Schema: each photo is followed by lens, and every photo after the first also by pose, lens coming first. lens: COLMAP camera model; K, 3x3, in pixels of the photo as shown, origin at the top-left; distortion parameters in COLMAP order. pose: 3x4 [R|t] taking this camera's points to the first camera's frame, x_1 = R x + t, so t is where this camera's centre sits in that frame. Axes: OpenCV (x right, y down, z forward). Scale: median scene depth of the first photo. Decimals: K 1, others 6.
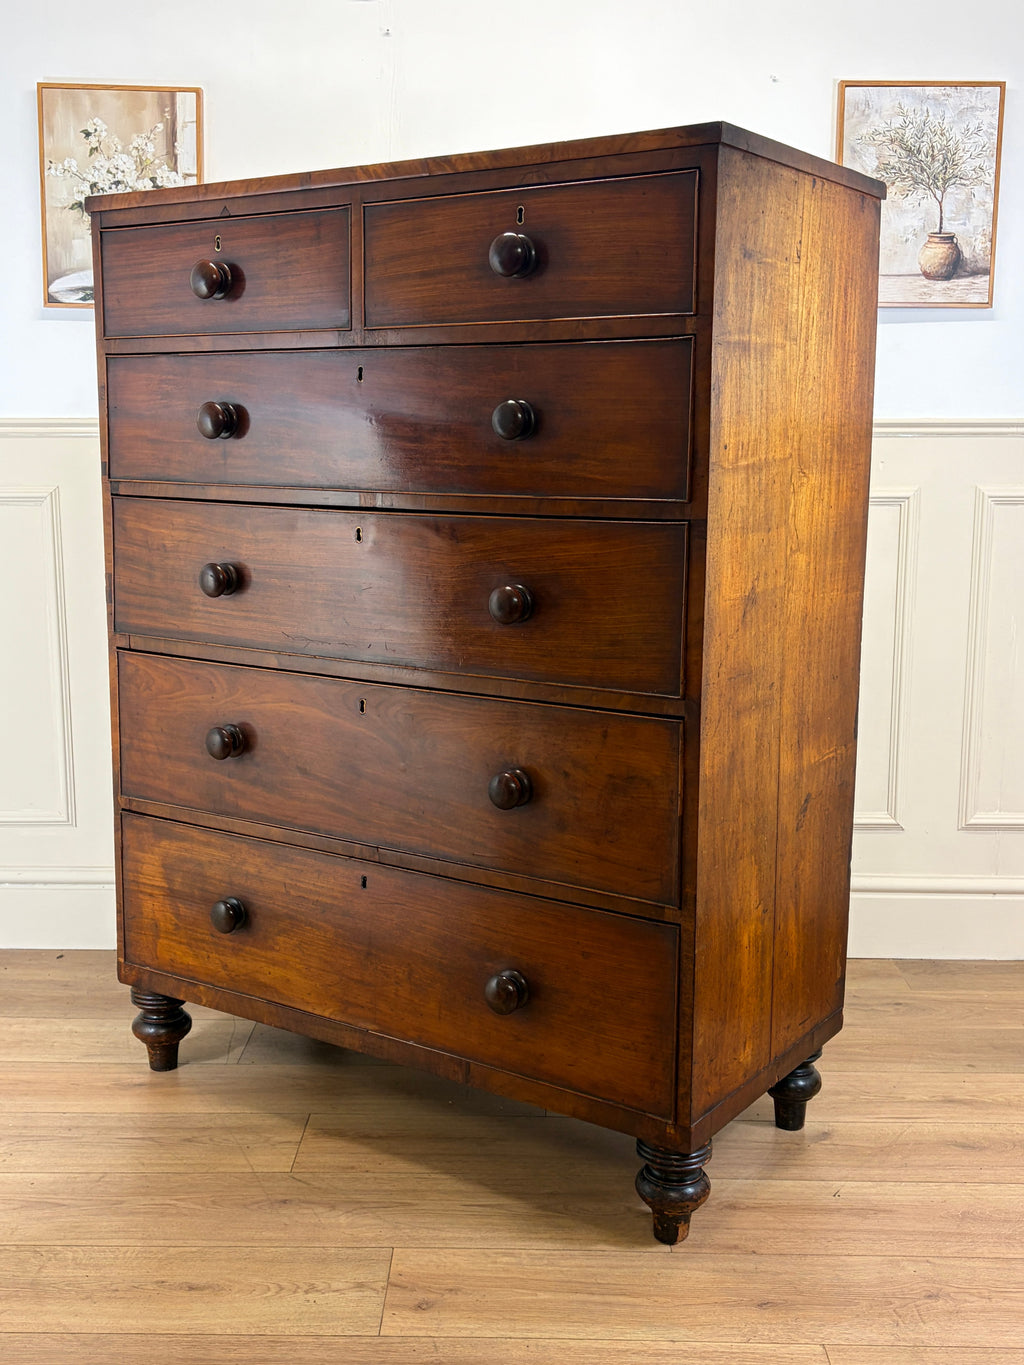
lens RADIAL K [[1496.2, 0, 512.0], [0, 1496.2, 682.5], [0, 0, 1]] dist [0.134927, -0.328555]
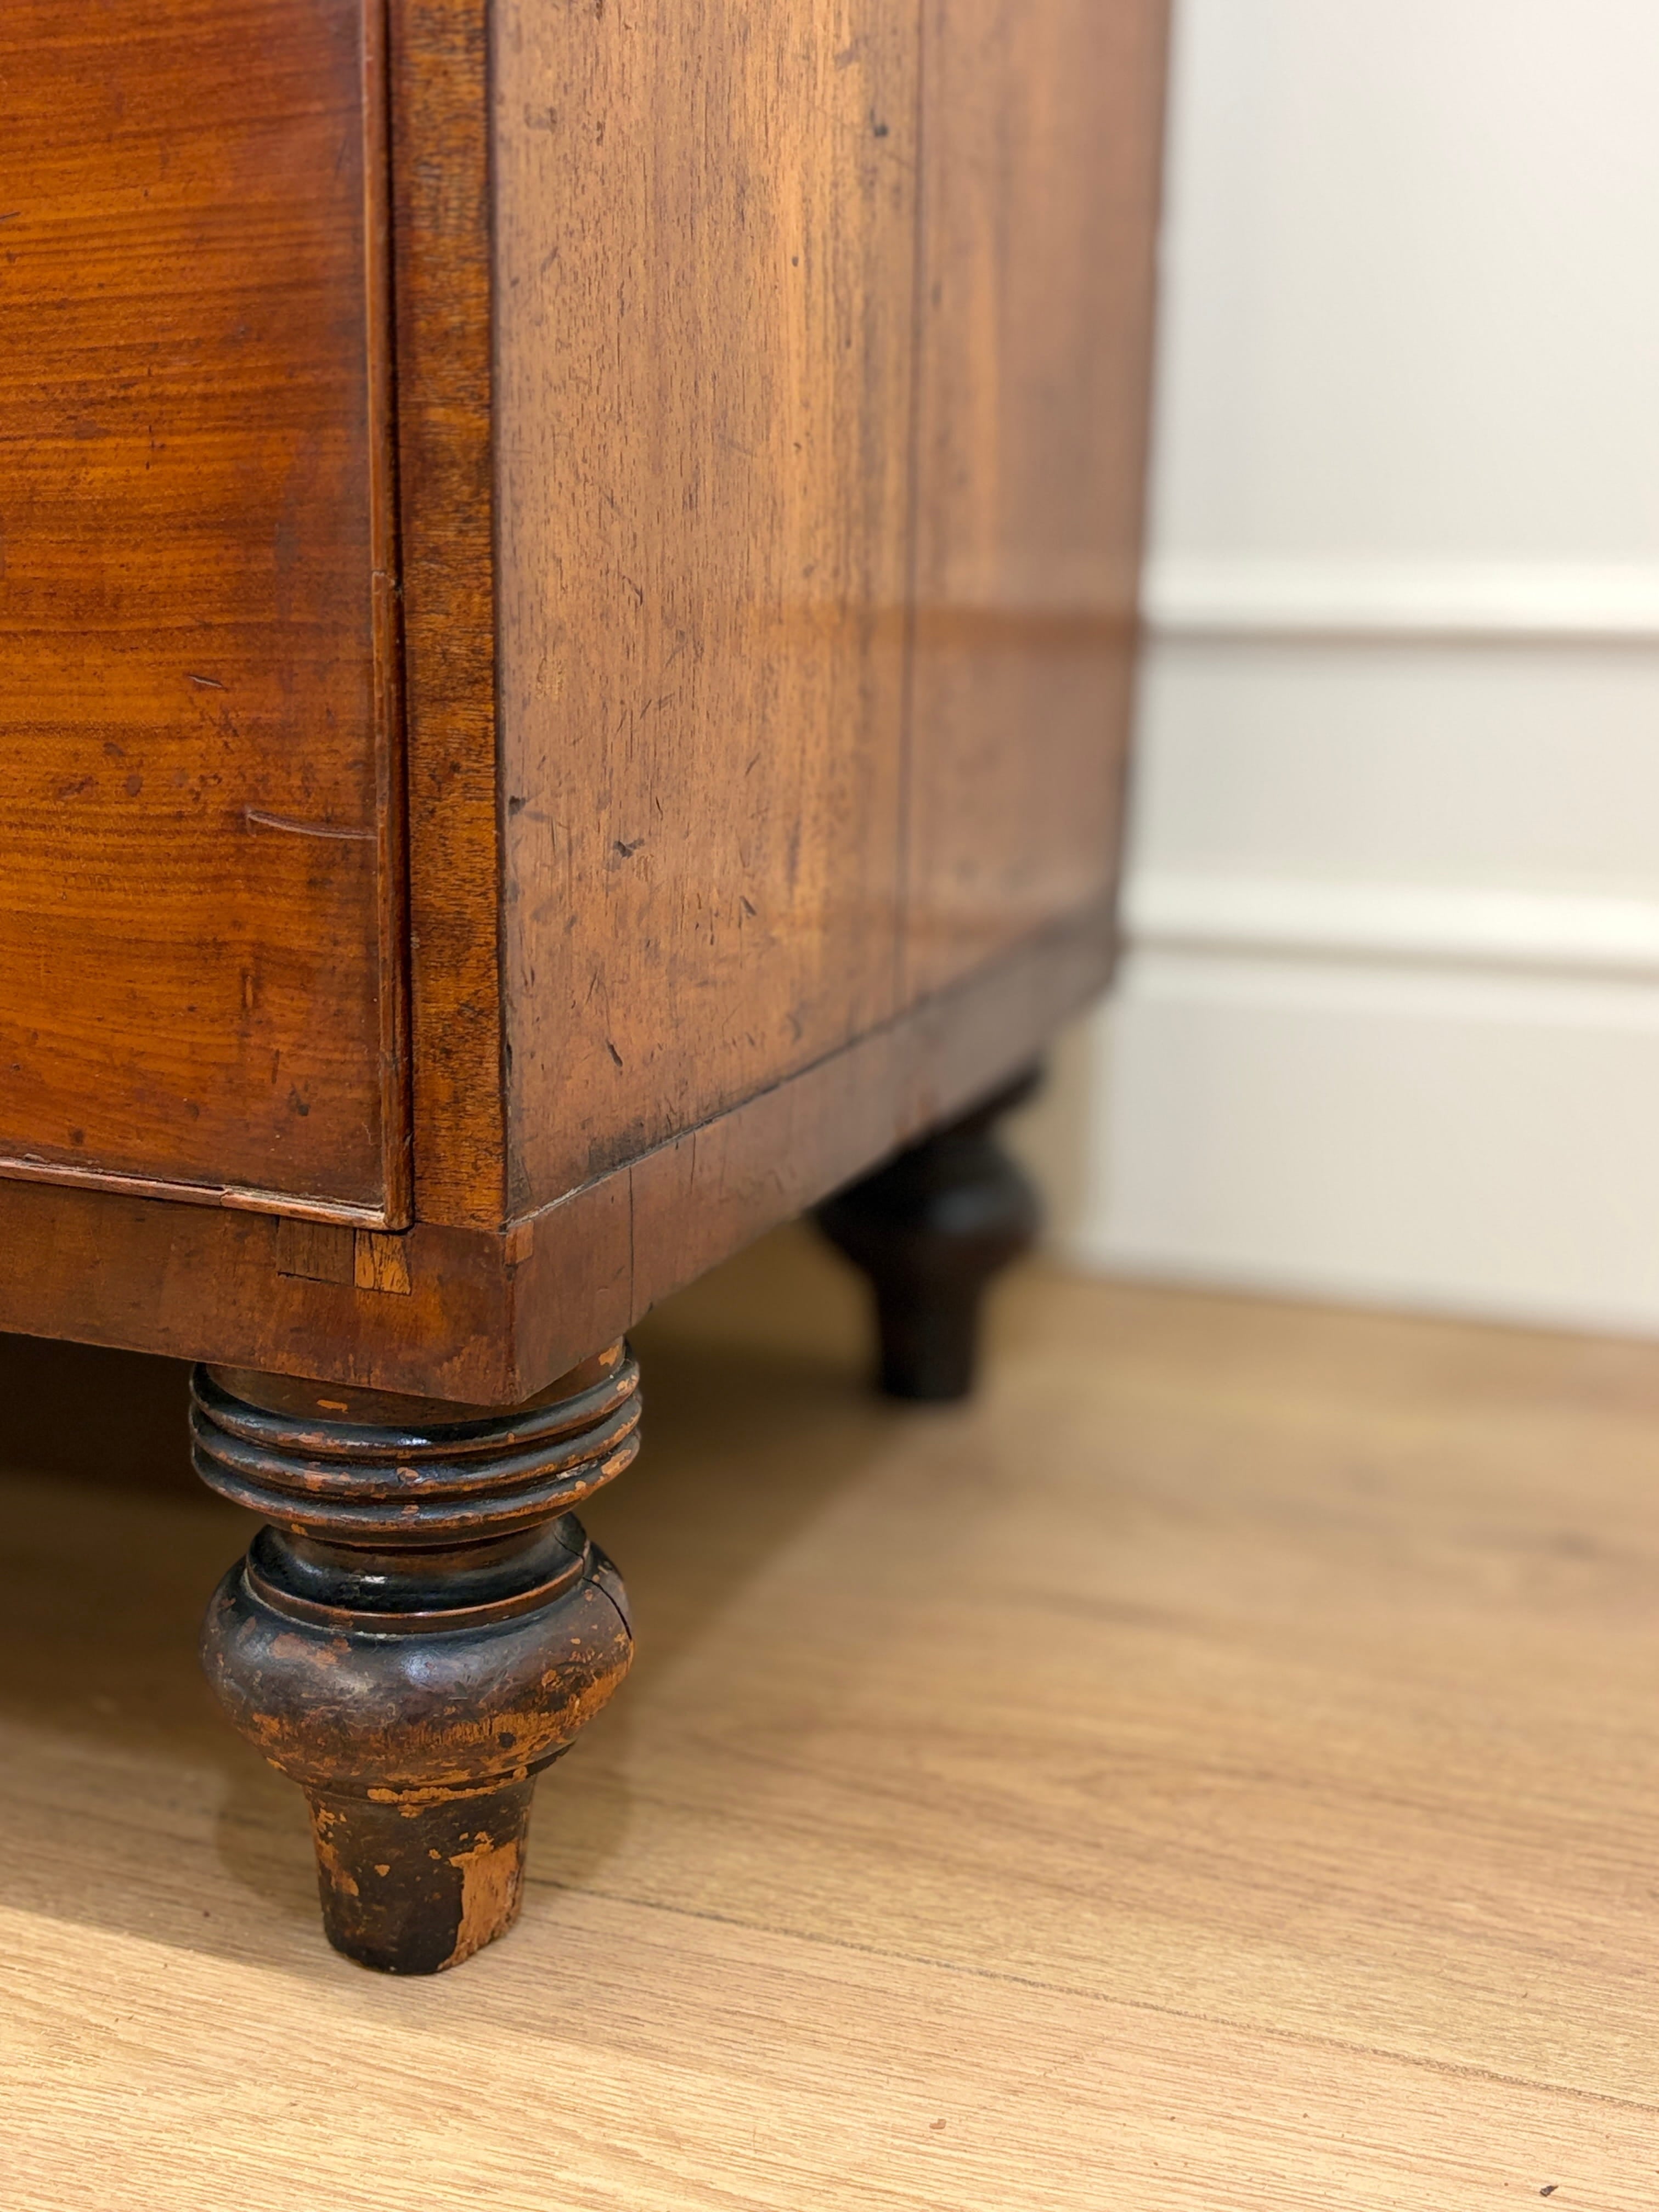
lens RADIAL K [[2424.6, 0, 829.5], [0, 2424.6, 1106.0], [0, 0, 1]] dist [0.134927, -0.328555]
pose [[0.968717, -0.045458, 0.243971, 0.088338], [0.031255, 0.997600, 0.061778, 0.262816], [-0.246193, -0.052220, 0.967813, 0.738638]]
